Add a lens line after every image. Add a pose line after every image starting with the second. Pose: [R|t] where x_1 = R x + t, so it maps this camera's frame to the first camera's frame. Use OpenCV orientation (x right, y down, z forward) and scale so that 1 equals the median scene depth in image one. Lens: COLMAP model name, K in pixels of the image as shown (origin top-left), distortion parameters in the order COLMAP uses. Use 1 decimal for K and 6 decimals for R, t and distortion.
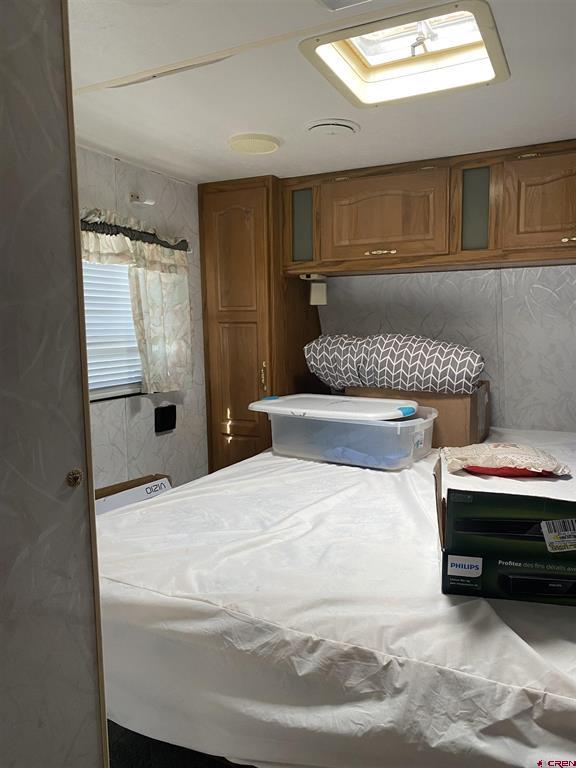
lens RADIAL K [[577.4, 0, 288.5], [0, 577.4, 385.1], [0, 0, 1]] dist [0.012199, -0.005377]
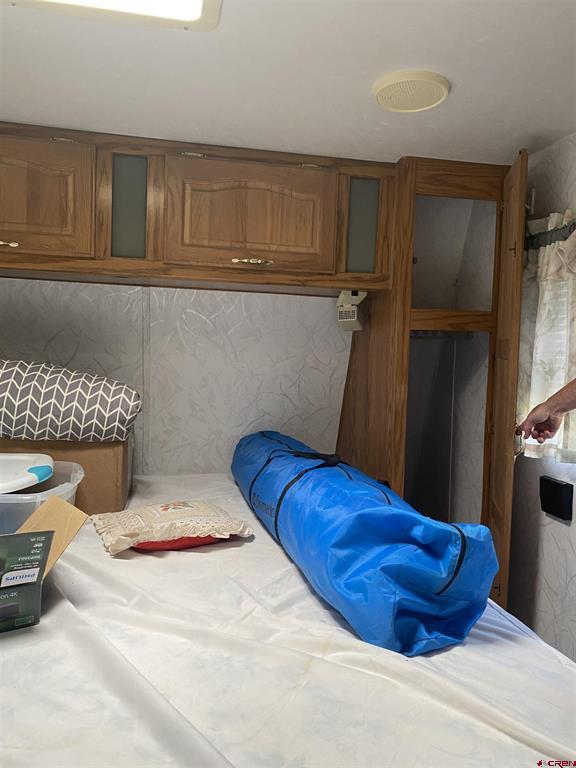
lens RADIAL K [[577.4, 0, 291.2], [0, 577.4, 382.0], [0, 0, 1]] dist [0.012199, -0.005377]
pose [[0.762906, 0.005296, 0.646487, -0.016872], [0.025931, 0.998911, -0.038784, -0.027519], [-0.645989, 0.046352, 0.761938, 0.255316]]
